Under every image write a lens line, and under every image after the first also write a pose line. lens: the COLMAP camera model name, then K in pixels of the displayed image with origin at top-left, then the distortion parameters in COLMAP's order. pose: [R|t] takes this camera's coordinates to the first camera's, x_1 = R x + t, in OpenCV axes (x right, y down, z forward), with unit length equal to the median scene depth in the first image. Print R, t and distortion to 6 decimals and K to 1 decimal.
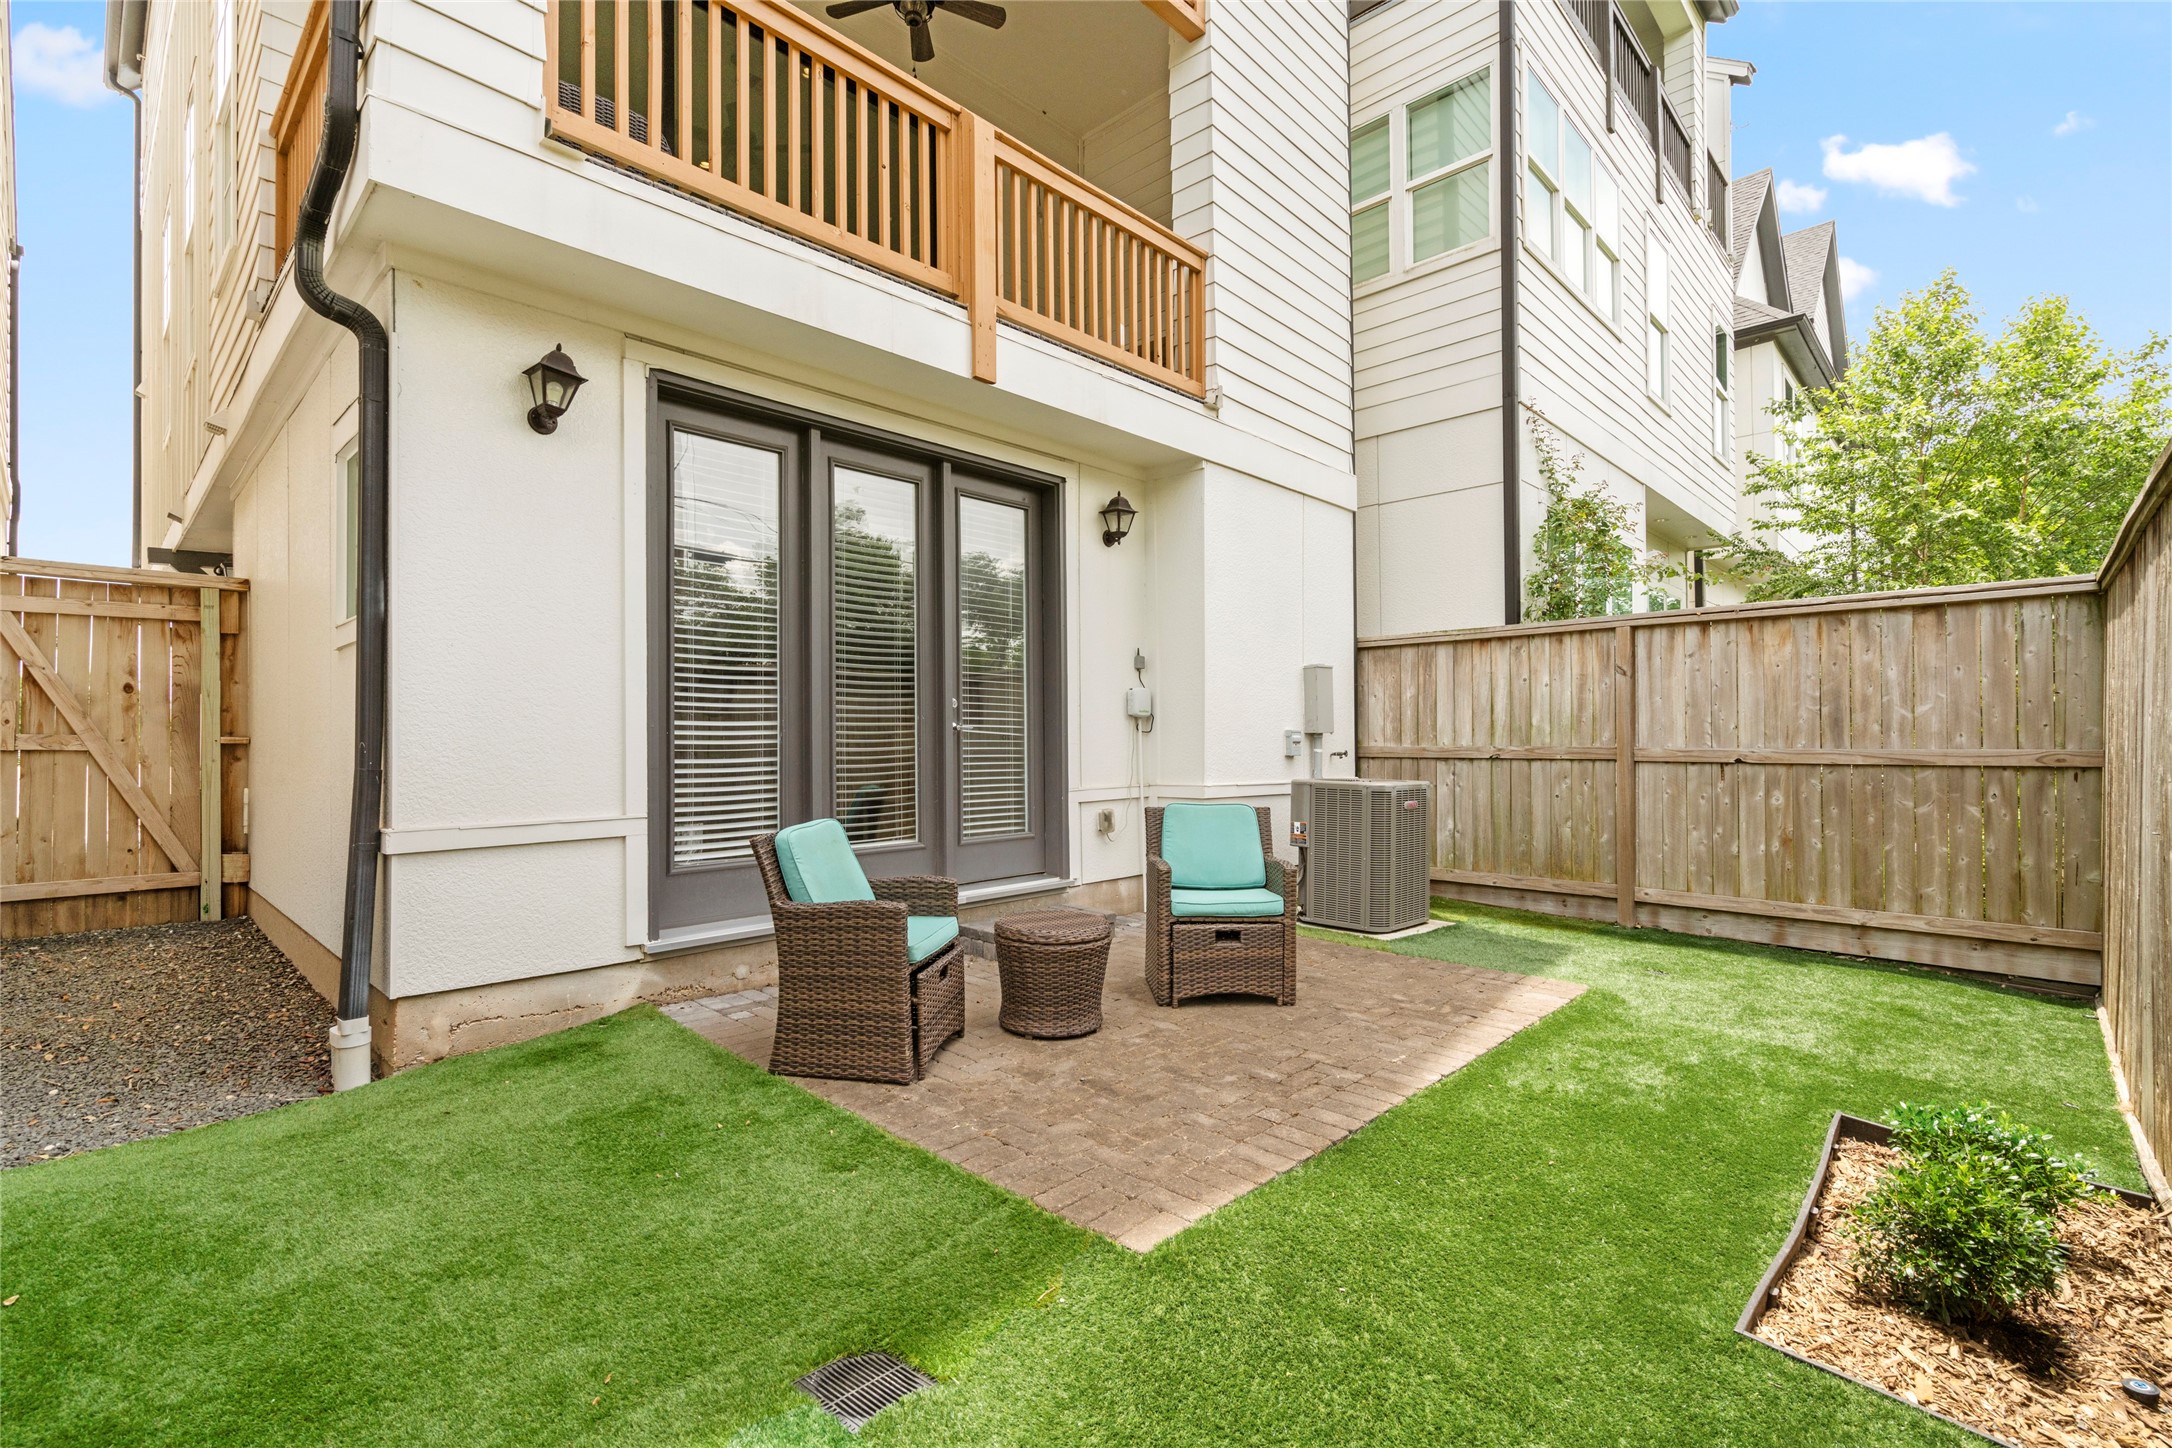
lens RADIAL K [[980.8, 0, 1081.2], [0, 980.8, 729.6], [0, 0, 1]] dist [-0.002719, 0.000394]
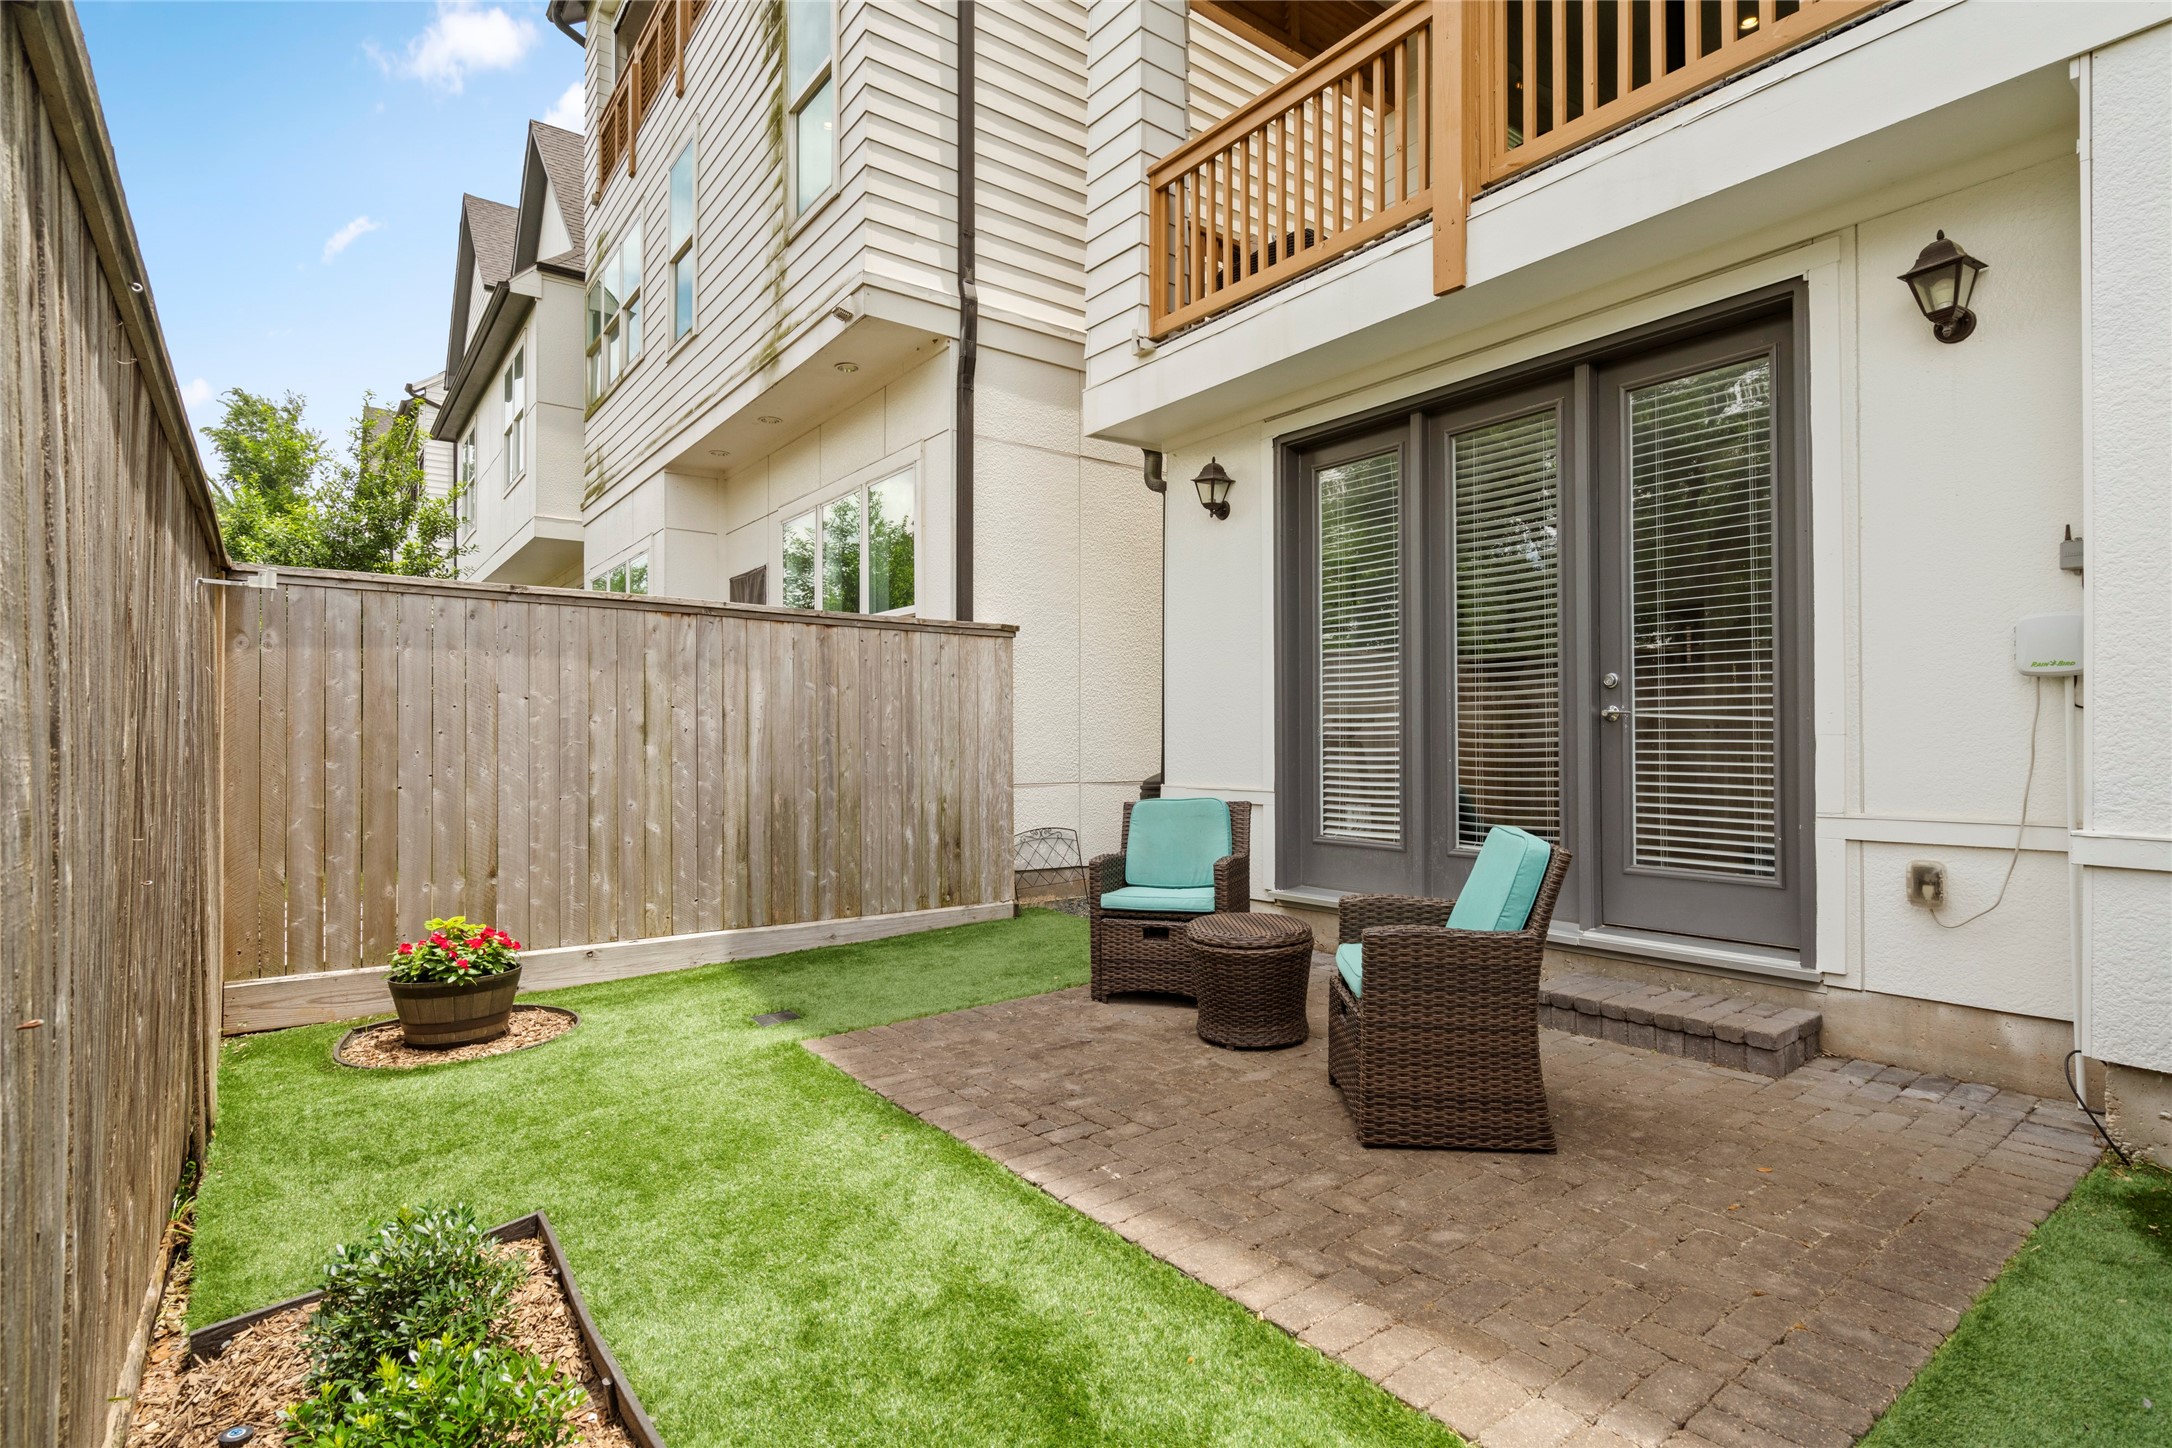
lens RADIAL K [[1077.5, 0, 1086.0], [0, 1077.5, 724.0], [0, 0, 1]] dist [-0.001126, 0.001189]
pose [[-0.164219, -0.008232, -0.986390, 0.744172], [0.015933, 0.999813, -0.010996, 0.009789], [0.986295, -0.017522, -0.164057, 0.748303]]
